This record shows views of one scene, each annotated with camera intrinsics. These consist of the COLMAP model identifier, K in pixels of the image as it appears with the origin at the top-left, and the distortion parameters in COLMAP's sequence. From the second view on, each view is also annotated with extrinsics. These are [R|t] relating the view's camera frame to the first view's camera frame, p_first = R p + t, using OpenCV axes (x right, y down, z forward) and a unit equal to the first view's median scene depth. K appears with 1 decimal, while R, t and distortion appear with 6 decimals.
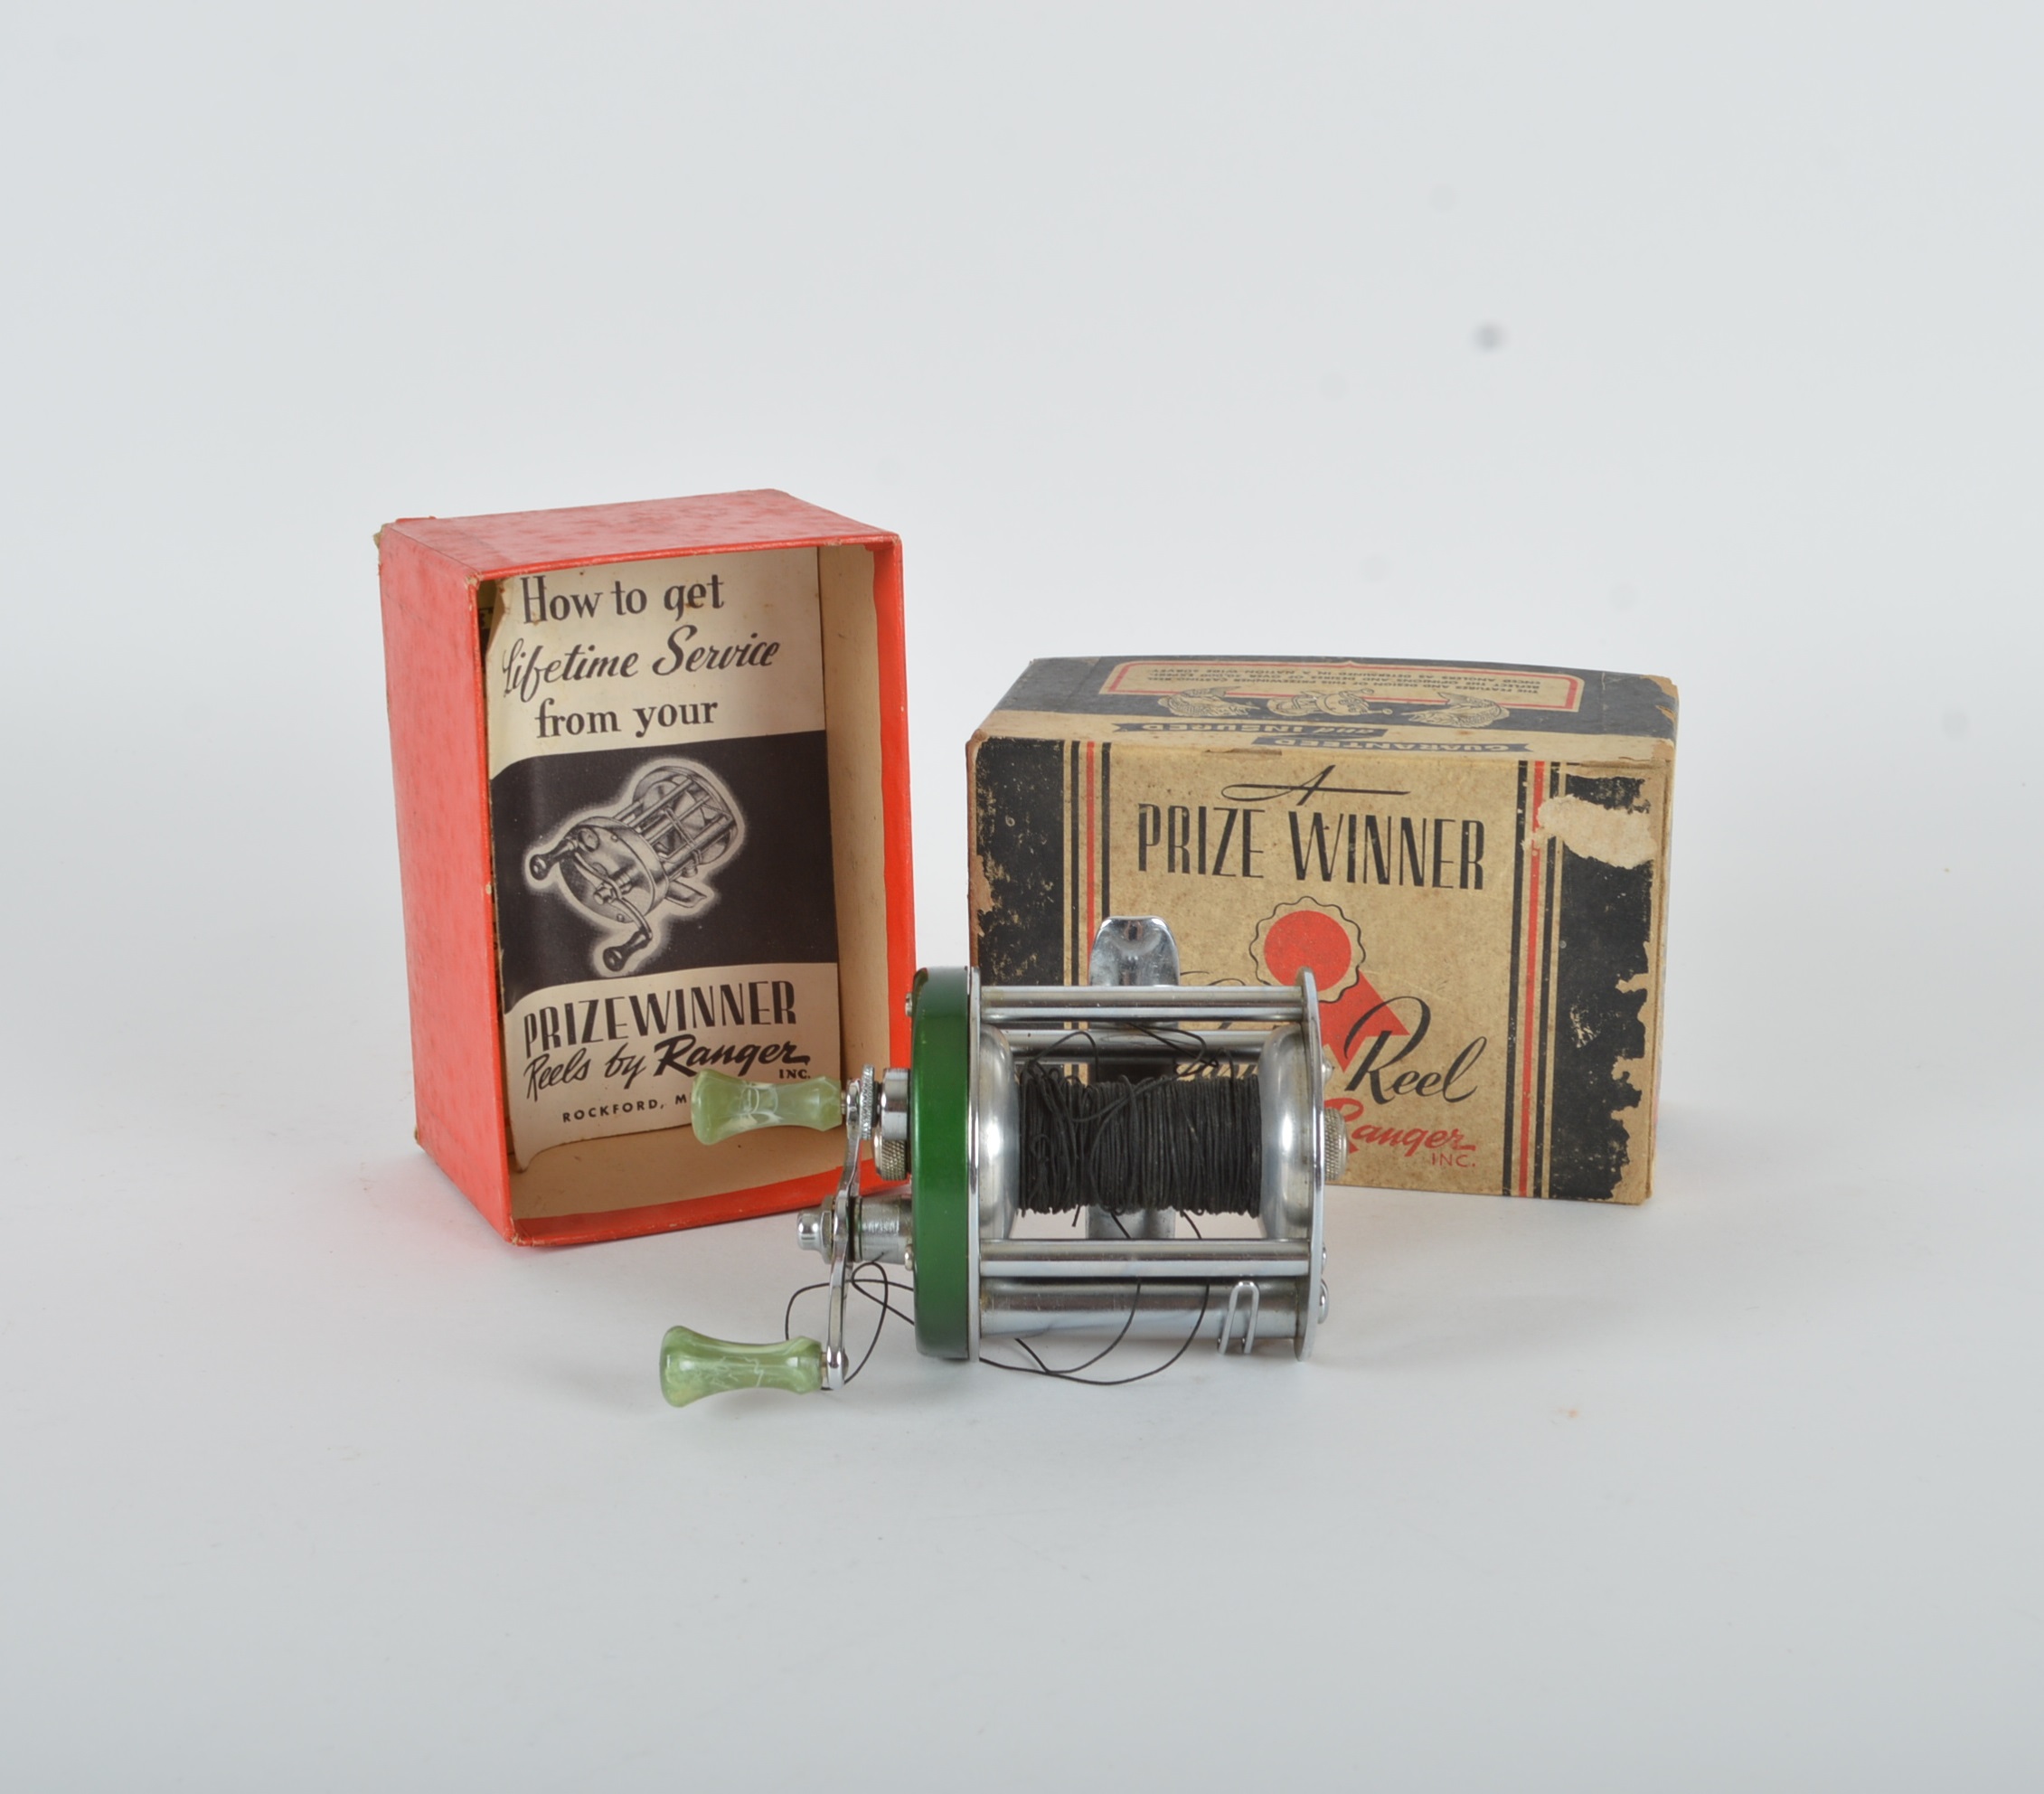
lens RADIAL K [[3218.1, 0, 1012.3], [0, 3218.1, 888.5], [0, 0, 1]] dist [0.401058, 0.000000]
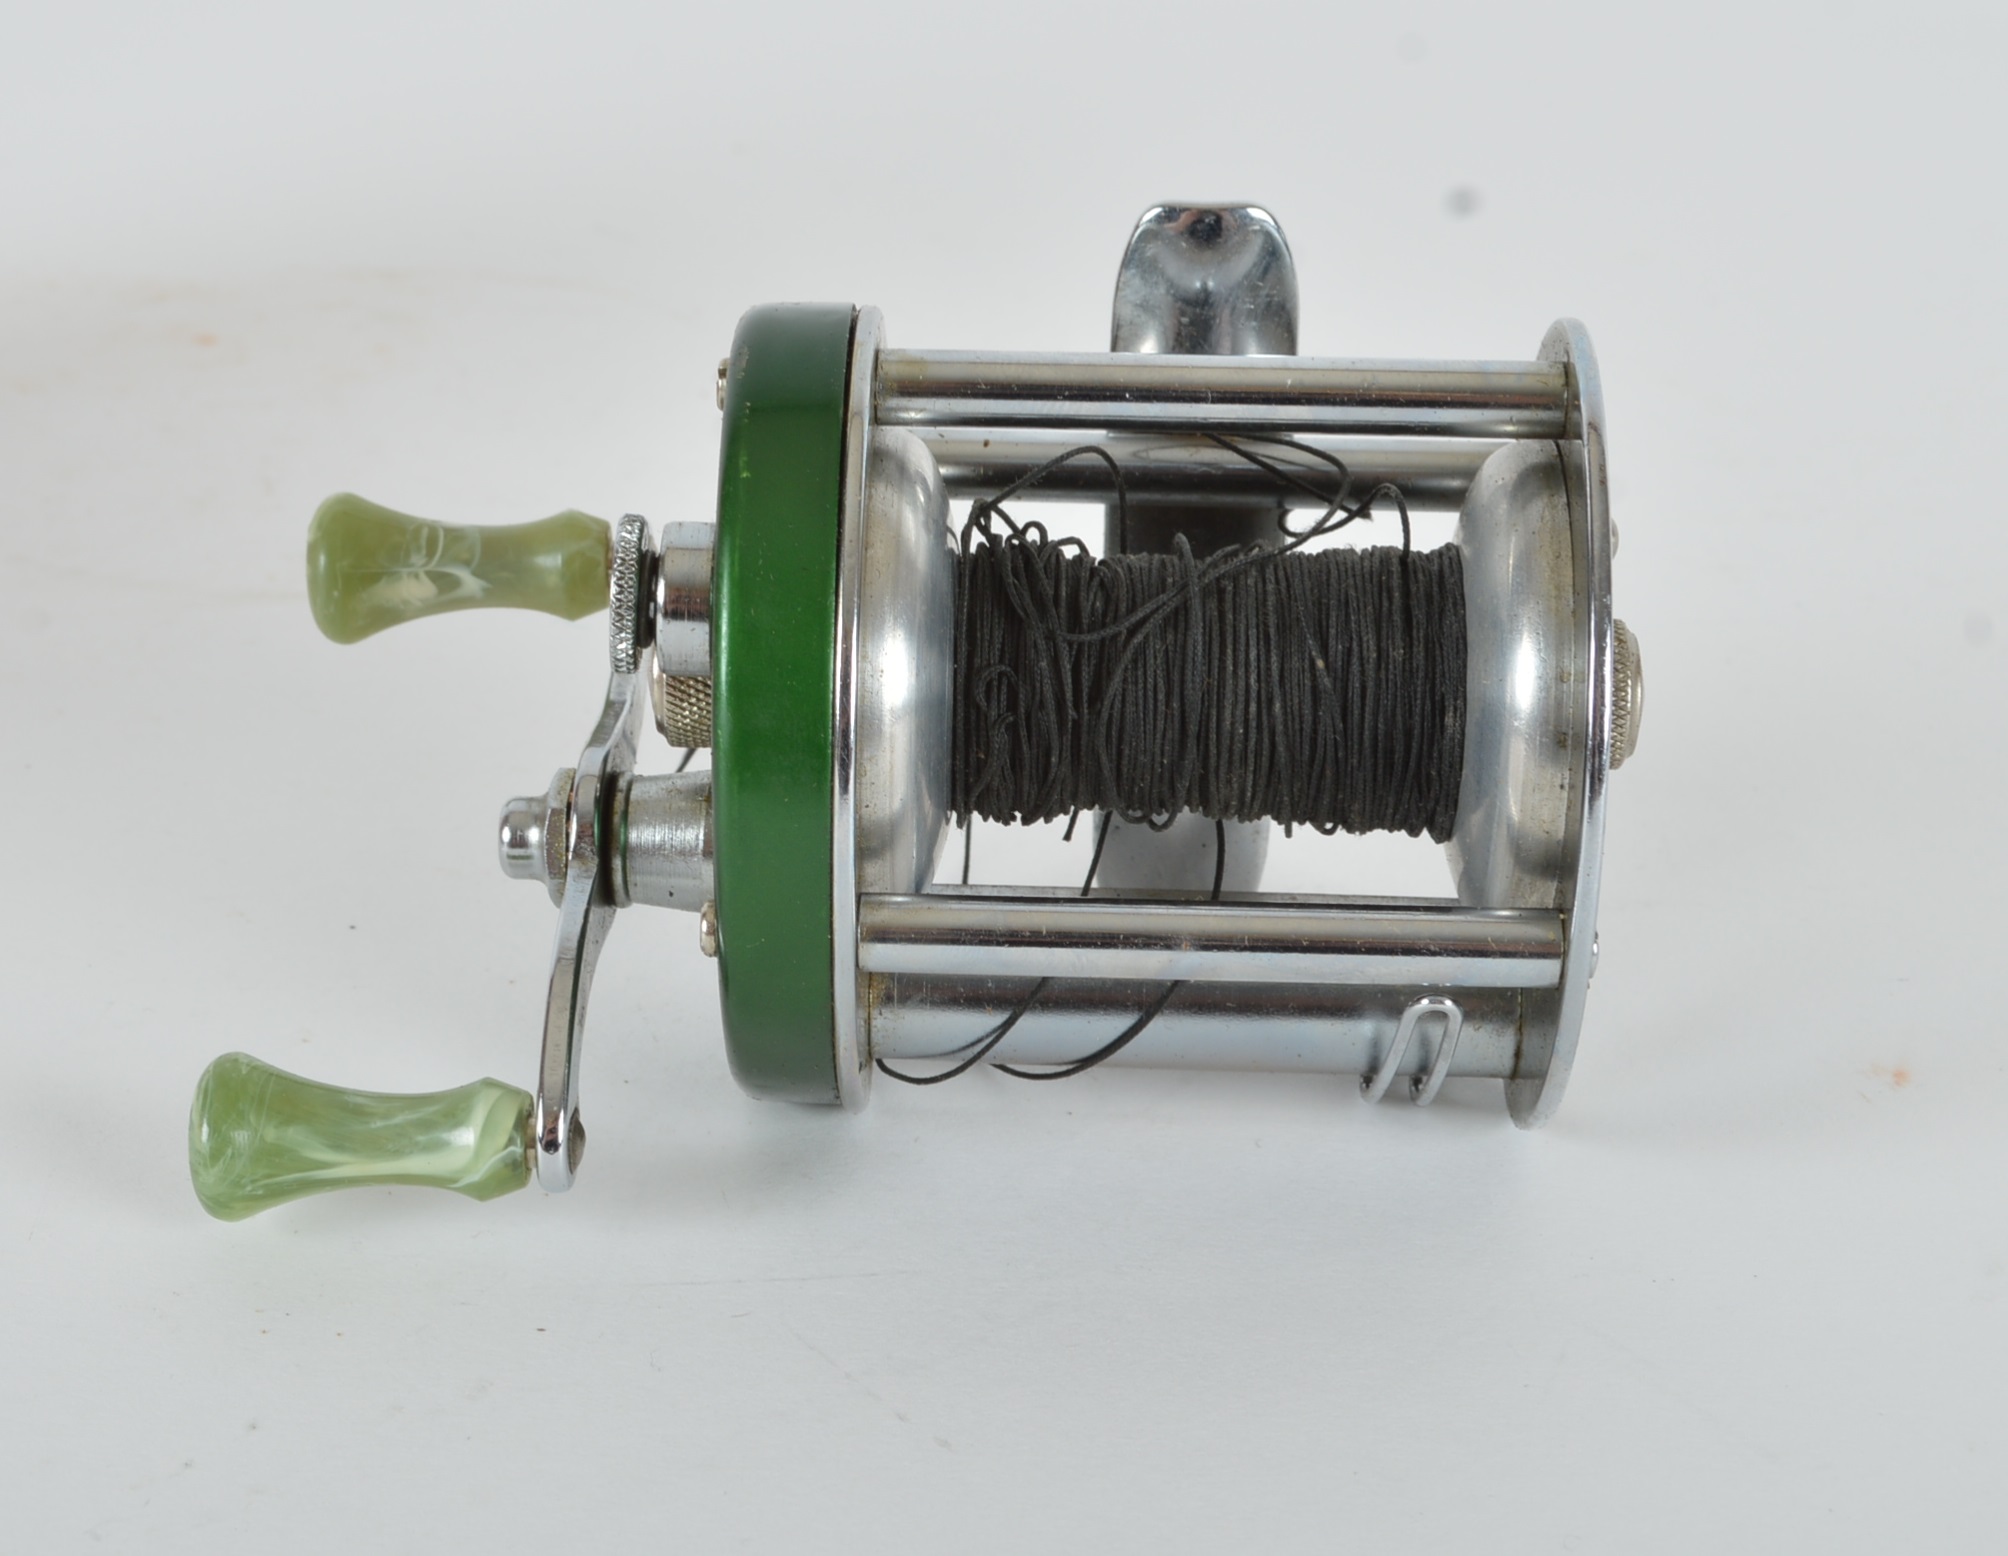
lens RADIAL K [[3250.9, 0, 992.6], [0, 3250.9, 774.2], [0, 0, 1]] dist [-0.118028, 0.000000]
pose [[0.999733, 0.020443, -0.010764, 0.013473], [-0.018239, 0.984331, 0.175384, 0.008647], [0.014181, -0.175141, 0.984441, 0.529266]]
